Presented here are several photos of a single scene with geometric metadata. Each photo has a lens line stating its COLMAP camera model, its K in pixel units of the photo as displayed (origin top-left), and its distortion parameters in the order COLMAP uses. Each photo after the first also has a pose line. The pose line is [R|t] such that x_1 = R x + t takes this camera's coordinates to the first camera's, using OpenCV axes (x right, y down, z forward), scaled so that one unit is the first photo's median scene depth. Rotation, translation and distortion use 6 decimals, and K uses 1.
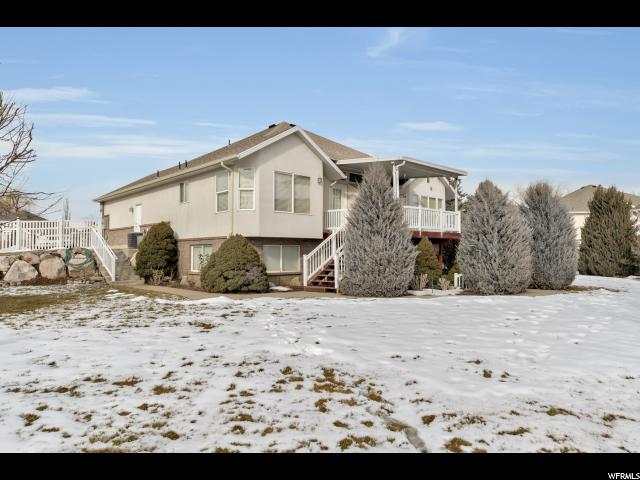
lens RADIAL K [[443.8, 0, 321.0], [0, 443.8, 238.0], [0, 0, 1]] dist [0.004307, 0.001131]
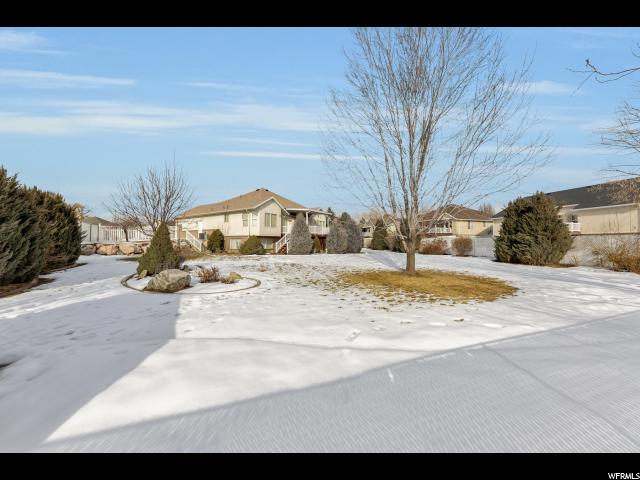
lens RADIAL K [[220.4, 0, 318.9], [0, 220.4, 240.5], [0, 0, 1]] dist [0.005958, -0.000065]
pose [[0.977409, 0.003140, 0.211333, -0.062398], [-0.008694, 0.999641, 0.025353, -0.010944], [-0.211177, -0.026617, 0.977085, -0.448912]]
